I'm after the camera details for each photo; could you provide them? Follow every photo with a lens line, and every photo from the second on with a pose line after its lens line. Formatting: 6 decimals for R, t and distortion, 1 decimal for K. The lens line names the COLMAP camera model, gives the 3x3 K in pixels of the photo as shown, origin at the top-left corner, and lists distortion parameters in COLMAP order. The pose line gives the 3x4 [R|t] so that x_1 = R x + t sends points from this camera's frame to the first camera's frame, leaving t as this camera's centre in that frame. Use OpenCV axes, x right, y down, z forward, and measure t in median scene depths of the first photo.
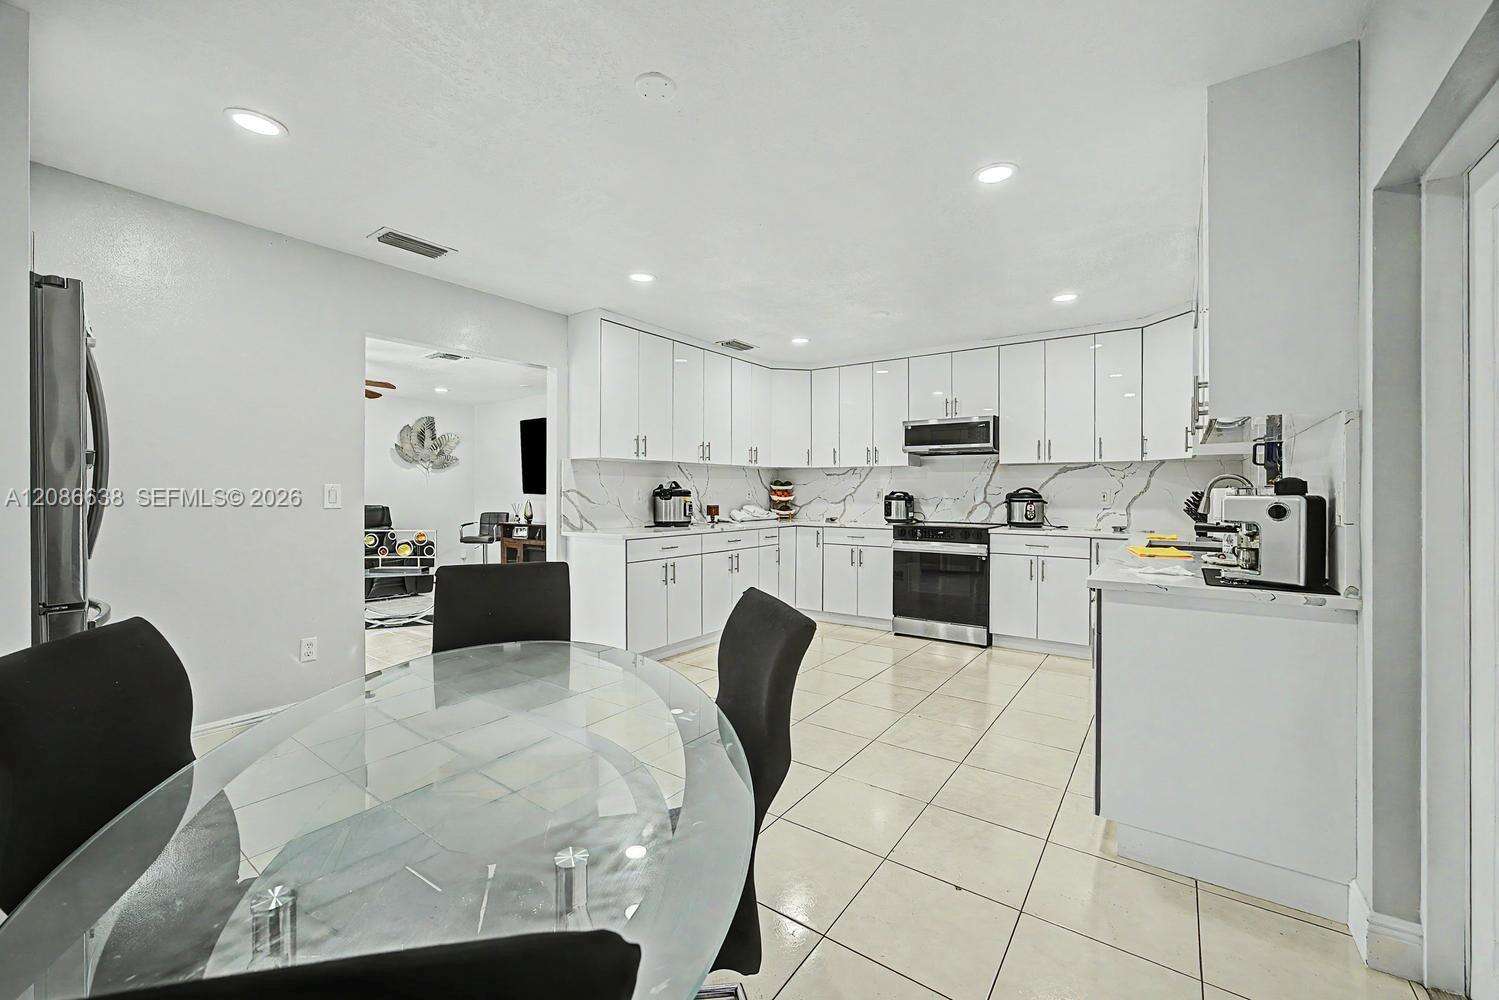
lens RADIAL K [[594.5, 0, 747.1], [0, 594.5, 492.5], [0, 0, 1]] dist [-0.008091, 0.000267]
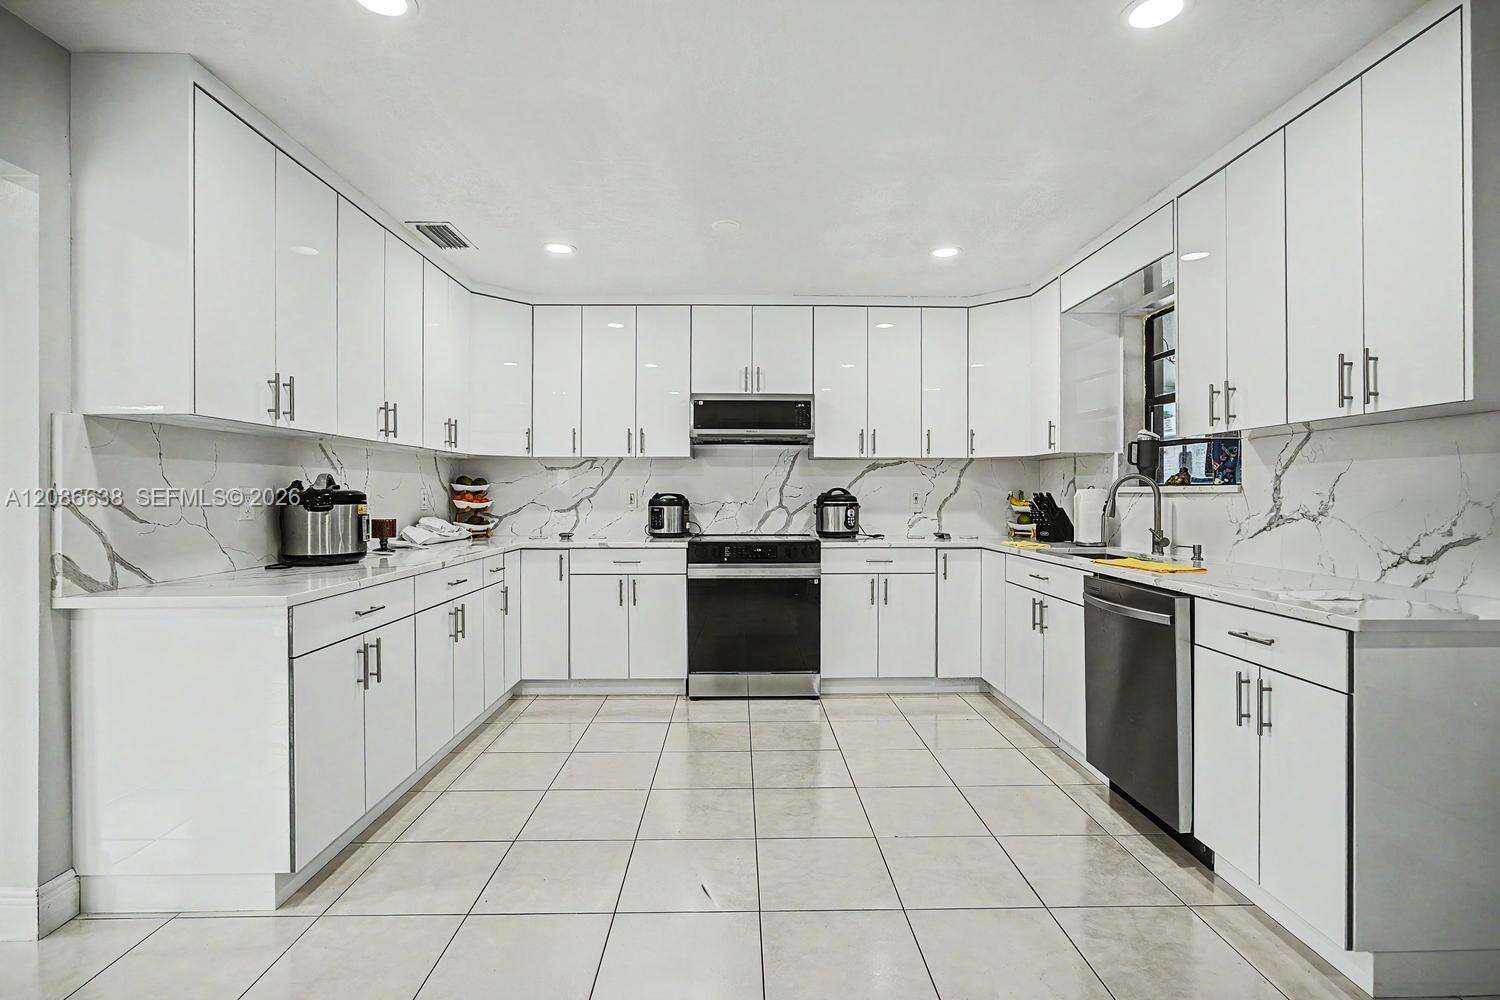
lens RADIAL K [[707.0, 0, 741.8], [0, 707.0, 486.0], [0, 0, 1]] dist [-0.011397, 0.000847]
pose [[0.799928, 0.002947, 0.600089, -0.196264], [0.003625, 0.999946, -0.009744, -0.001891], [-0.600085, 0.009970, 0.799874, 0.303664]]
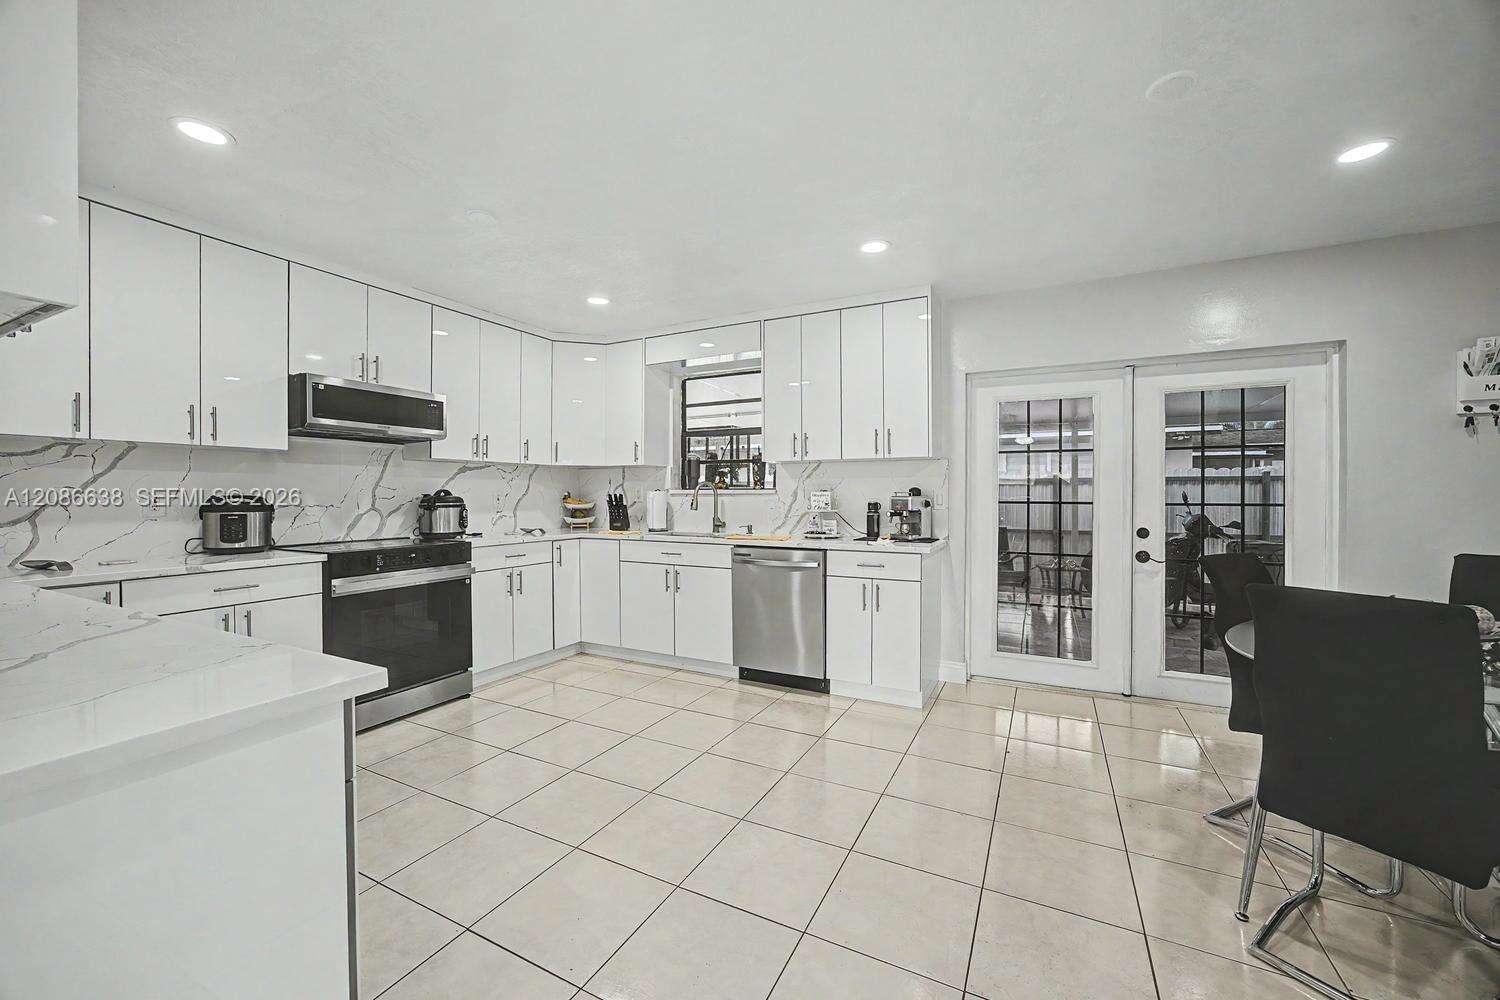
lens RADIAL K [[594.9, 0, 745.8], [0, 594.9, 499.8], [0, 0, 1]] dist [-0.008091, 0.000267]
pose [[-0.129402, -0.005601, 0.991576, -0.369554], [0.008587, 0.999940, 0.006769, 0.003378], [-0.991555, 0.009391, -0.129347, 0.668124]]
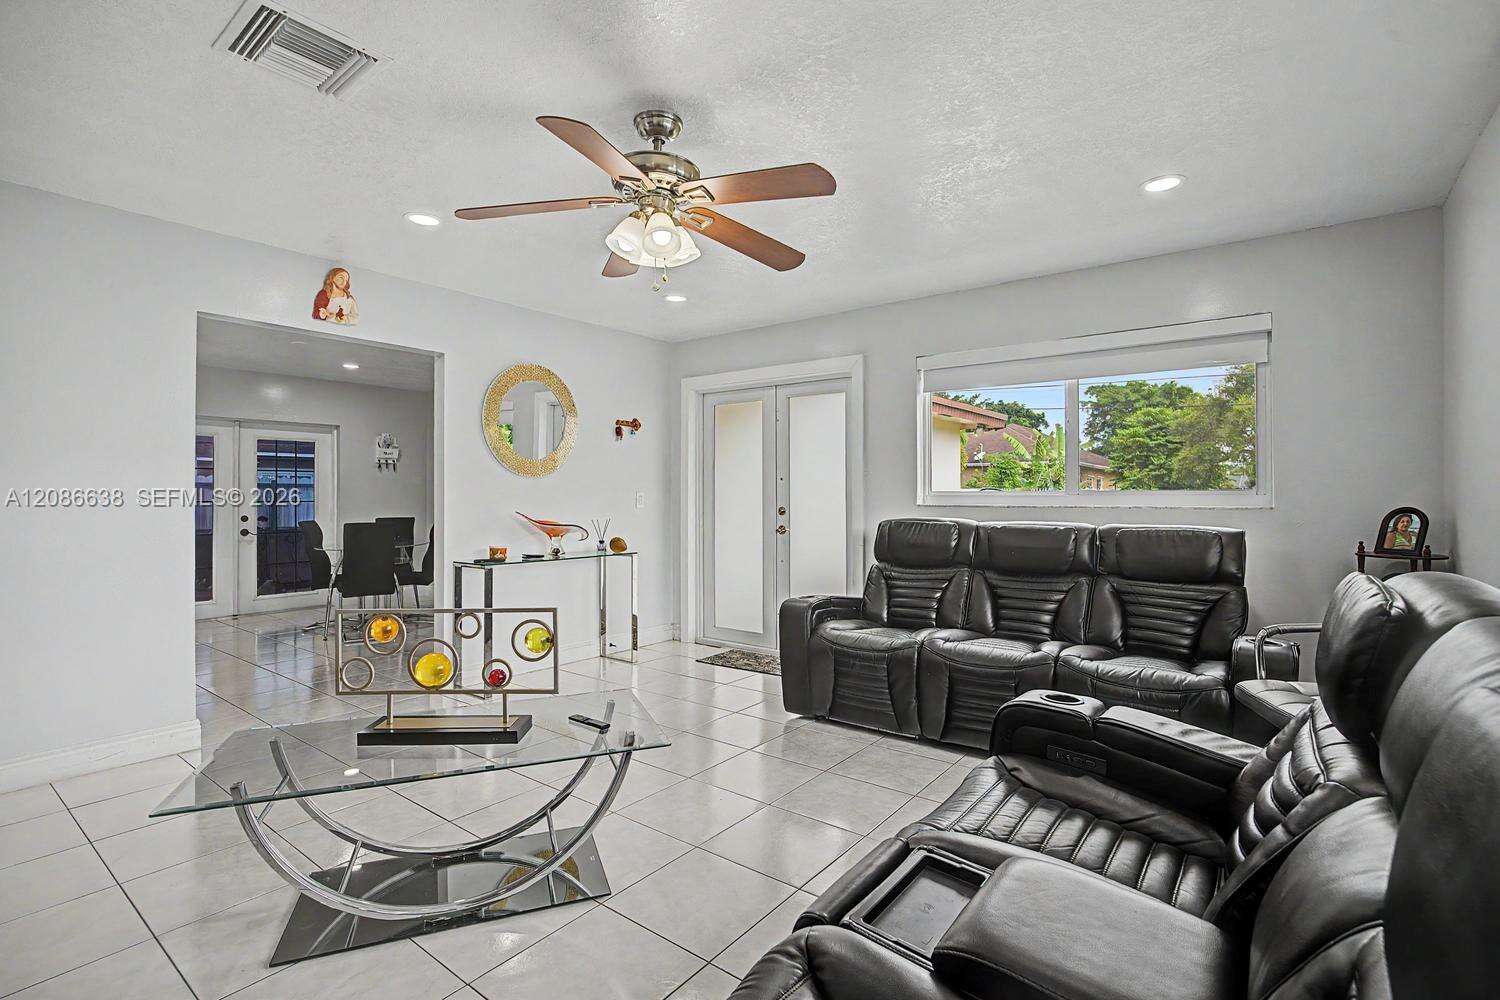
lens RADIAL K [[707.0, 0, 776.3], [0, 707.0, 497.1], [0, 0, 1]] dist [-0.011397, 0.000847]
pose [[-0.999095, 0.002593, 0.042451, -0.589245], [0.003159, 0.999907, 0.013272, -0.001349], [-0.042413, 0.013394, -0.999010, 1.025291]]
